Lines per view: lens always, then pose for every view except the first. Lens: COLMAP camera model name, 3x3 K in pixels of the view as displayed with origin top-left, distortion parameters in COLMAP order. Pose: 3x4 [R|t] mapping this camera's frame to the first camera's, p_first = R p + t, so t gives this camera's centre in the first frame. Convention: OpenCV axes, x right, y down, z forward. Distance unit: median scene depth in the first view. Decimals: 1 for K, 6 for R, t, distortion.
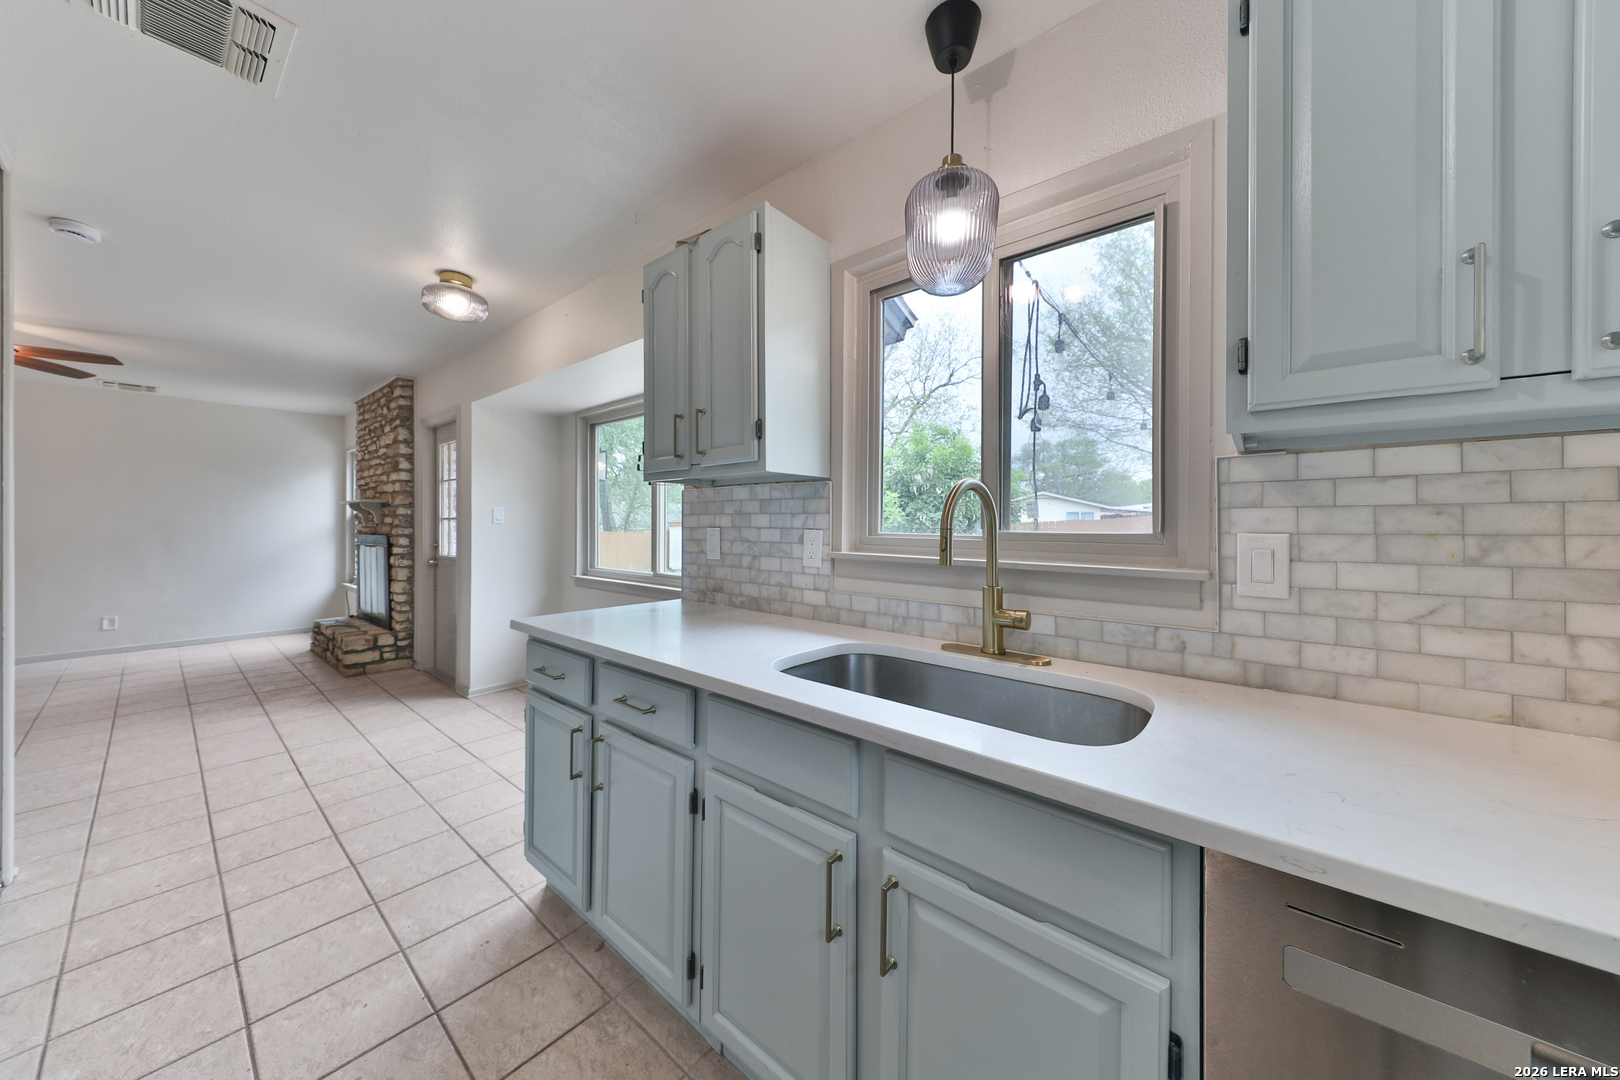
lens RADIAL K [[552.1, 0, 824.8], [0, 552.1, 523.4], [0, 0, 1]] dist [0.013134, -0.000177]
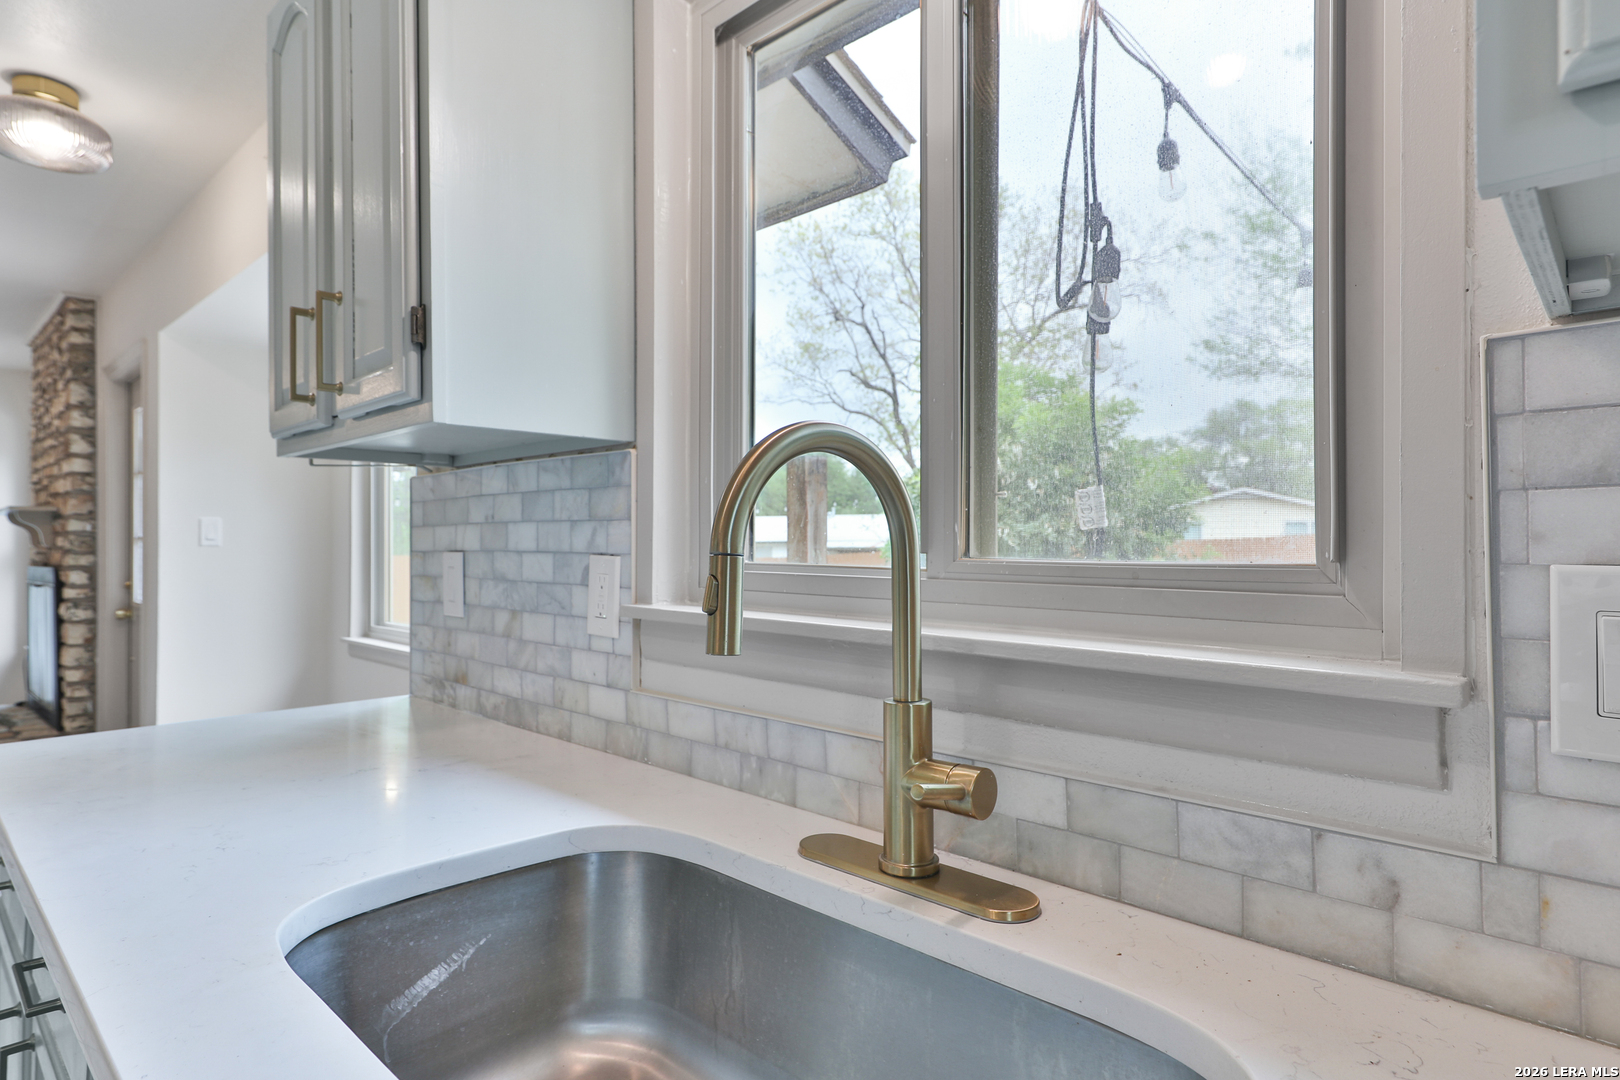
lens RADIAL K [[888.2, 0, 832.0], [0, 888.2, 535.9], [0, 0, 1]] dist [0.019068, -0.000975]
pose [[0.997962, -0.006448, -0.063486, 0.189742], [0.005954, 0.999951, -0.007970, 0.001782], [0.063534, 0.007576, 0.997951, 0.238714]]
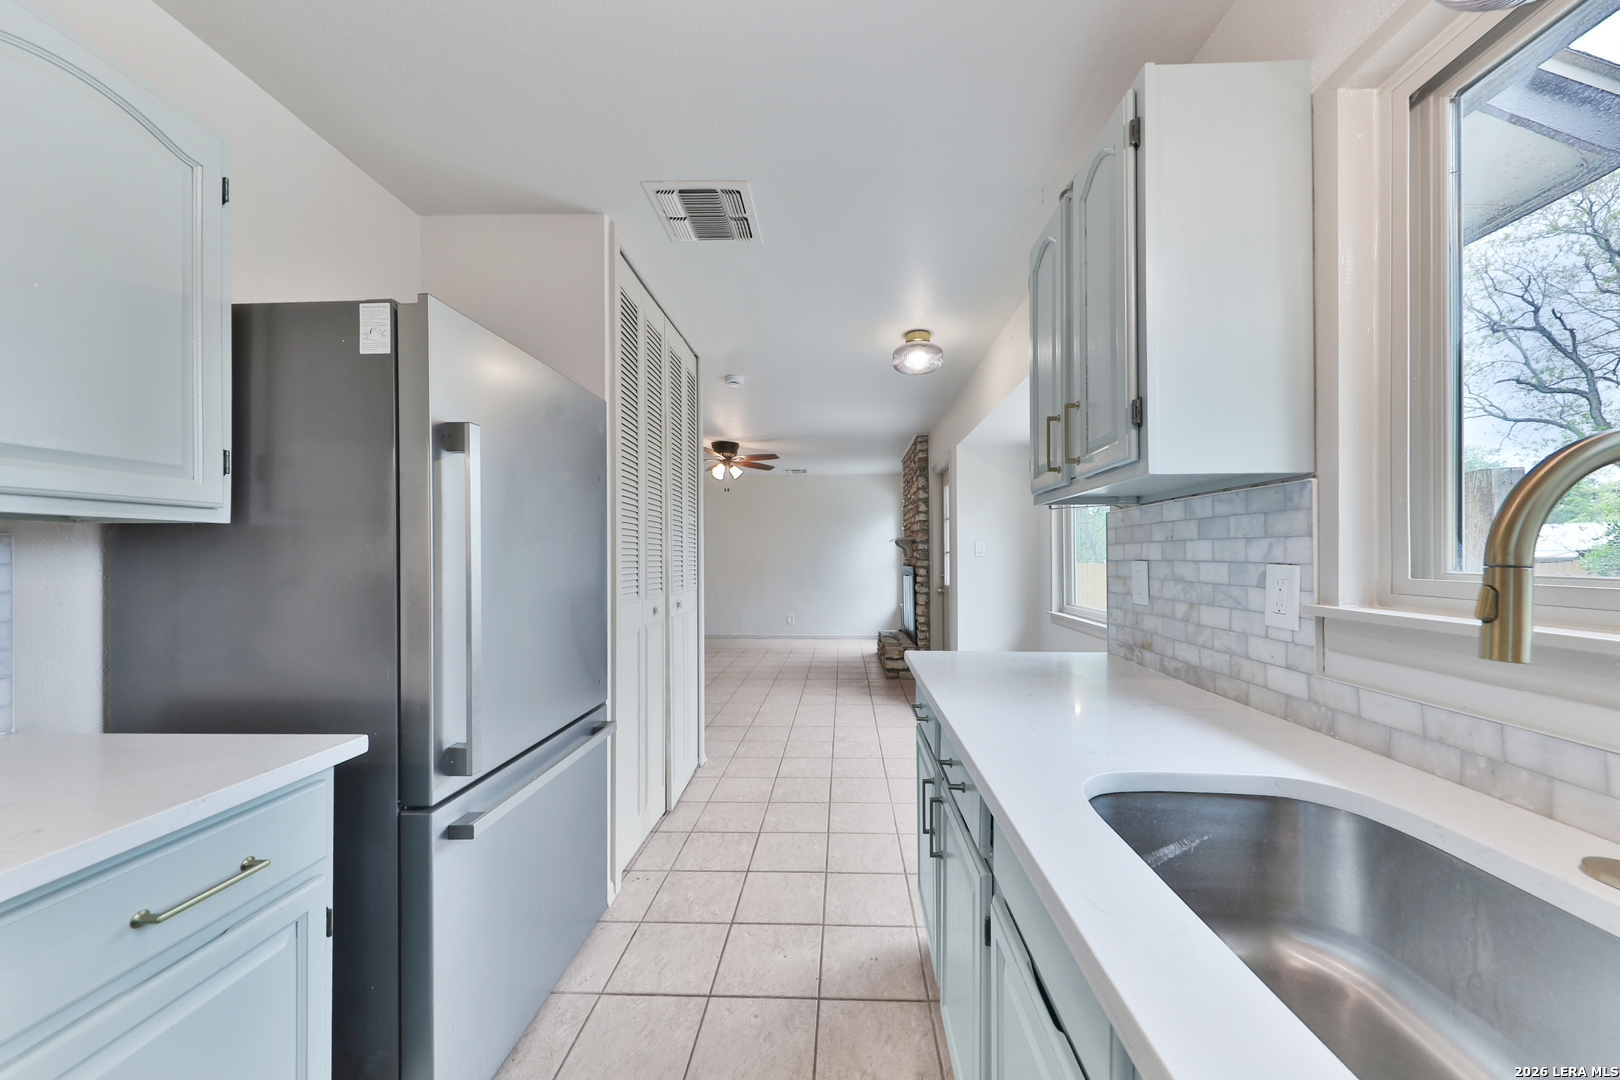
lens RADIAL K [[561.3, 0, 822.6], [0, 561.3, 553.0], [0, 0, 1]] dist [0.026751, -0.009575]
pose [[0.607602, -0.010968, -0.794166, 0.142589], [0.007478, 0.999939, -0.008089, 0.000123], [0.794206, -0.001024, 0.607648, 0.216511]]
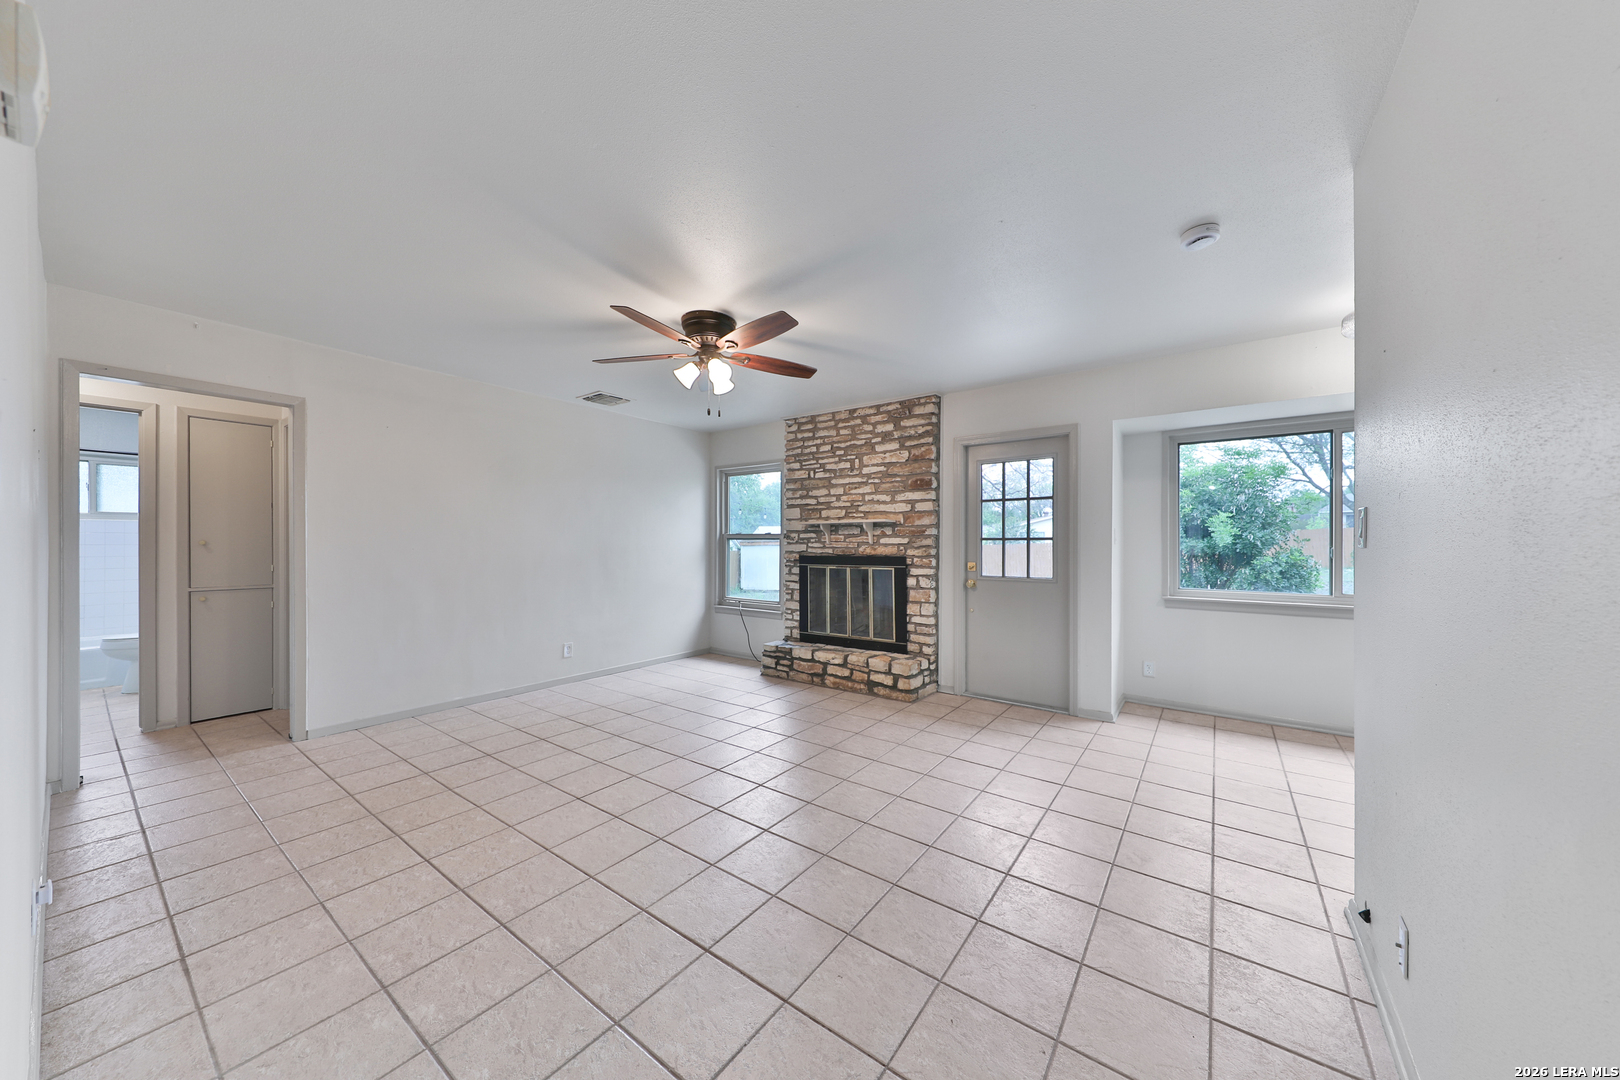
lens RADIAL K [[531.2, 0, 826.3], [0, 531.2, 518.8], [0, 0, 1]] dist [-0.001157, -0.000084]
pose [[0.997094, 0.001430, 0.076170, -2.148267], [0.001911, 0.999040, -0.043763, -0.005315], [-0.076160, 0.043782, 0.996134, 0.175206]]
